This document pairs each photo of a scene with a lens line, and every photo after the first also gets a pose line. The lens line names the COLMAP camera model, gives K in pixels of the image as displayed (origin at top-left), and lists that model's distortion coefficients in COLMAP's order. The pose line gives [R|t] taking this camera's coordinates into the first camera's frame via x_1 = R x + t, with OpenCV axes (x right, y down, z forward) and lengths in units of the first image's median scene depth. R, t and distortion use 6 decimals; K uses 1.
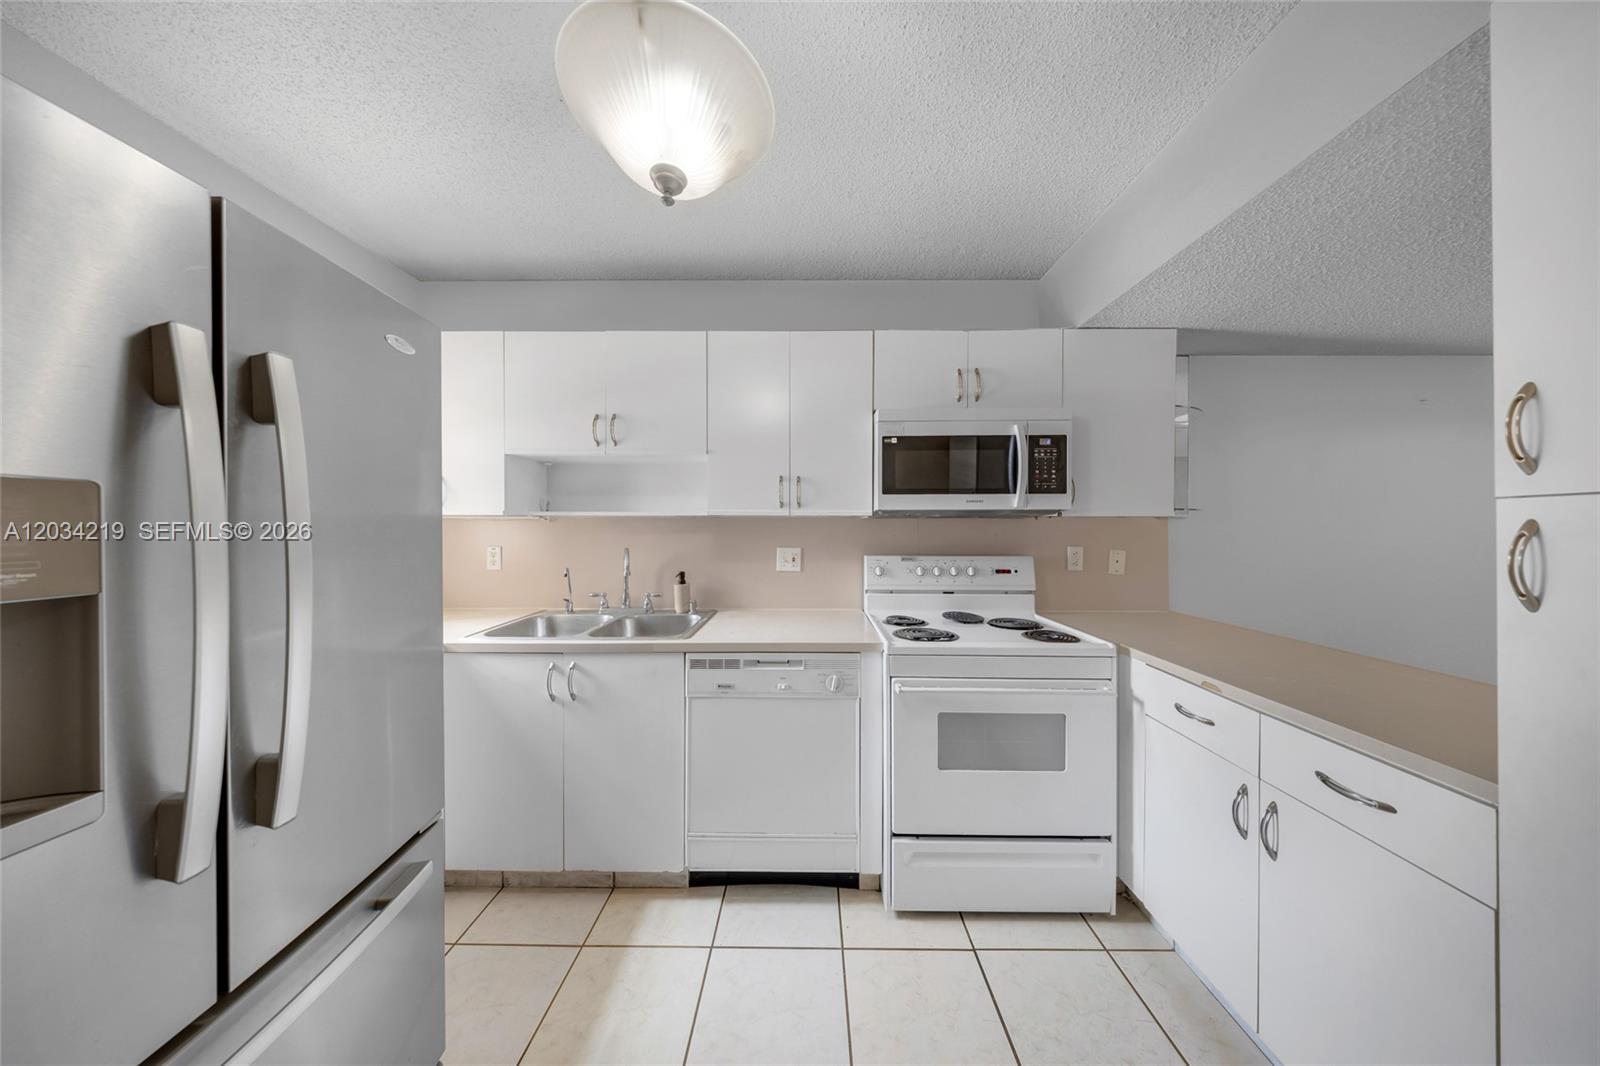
lens RADIAL K [[486.2, 0, 794.7], [0, 486.2, 530.2], [0, 0, 1]] dist [0.006991, -0.006940]
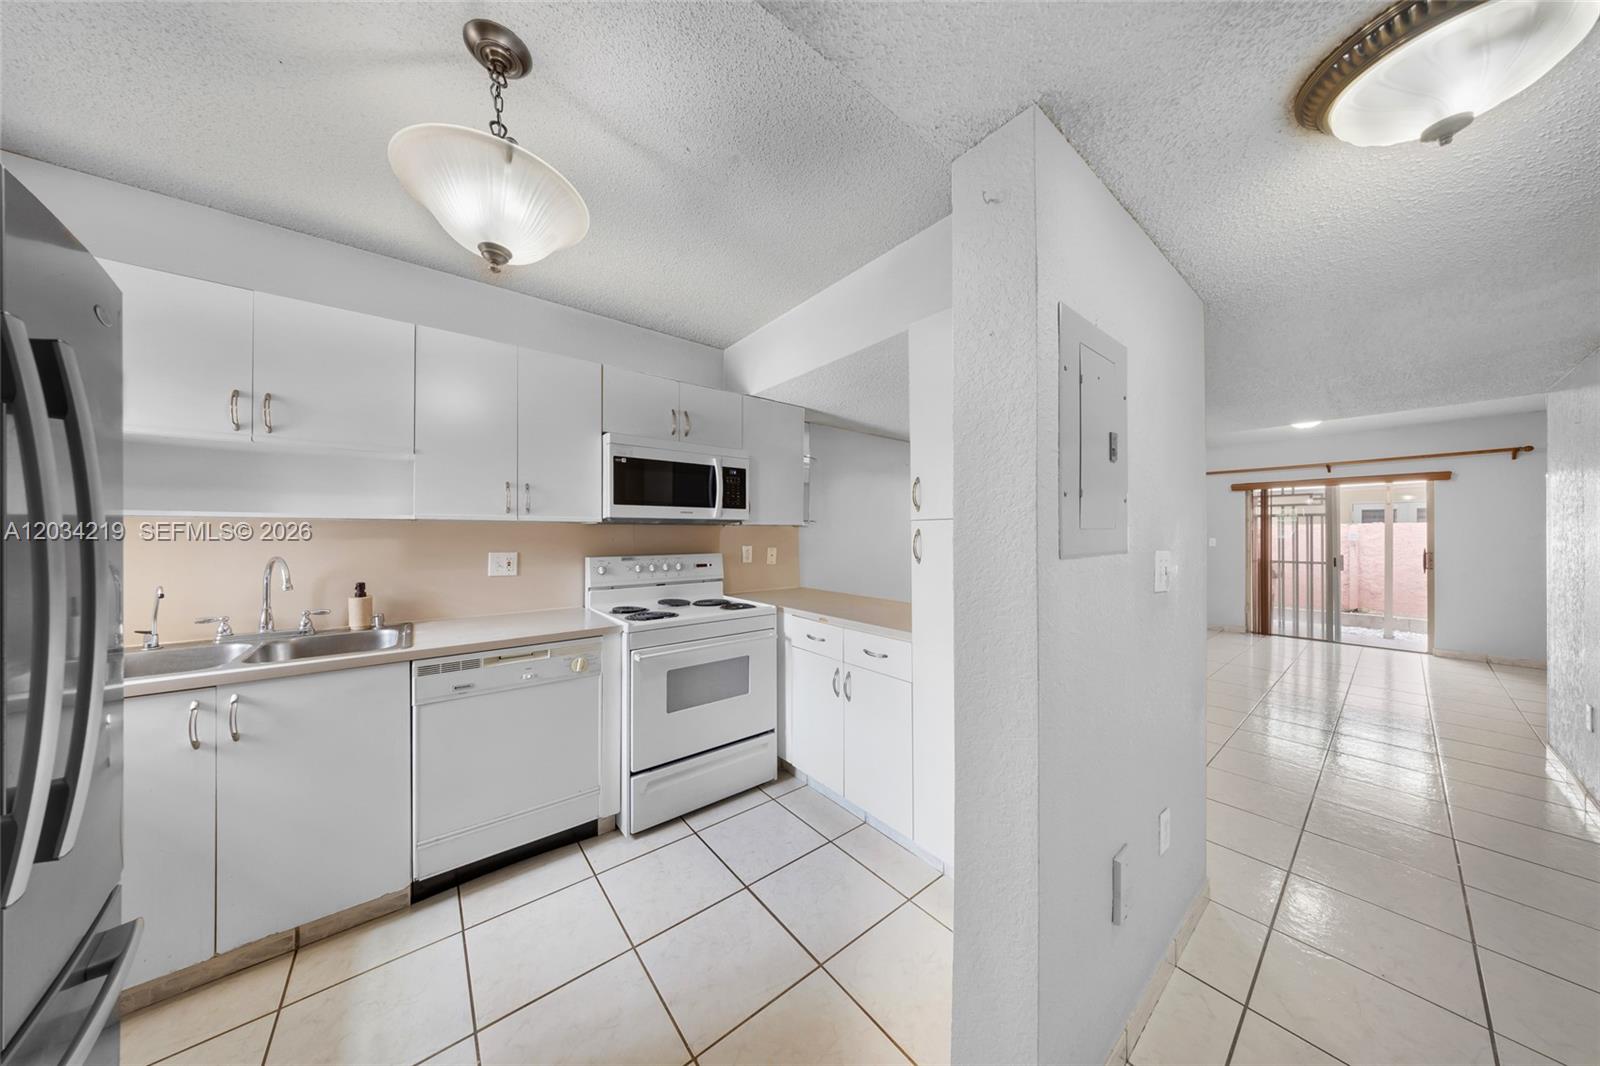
lens RADIAL K [[486.2, 0, 794.7], [0, 486.2, 530.2], [0, 0, 1]] dist [0.006991, -0.006940]
pose [[0.788062, 0.003570, 0.615585, -0.216135], [0.003671, 0.999938, -0.010499, 0.004438], [-0.615585, 0.010534, 0.788000, -0.229799]]
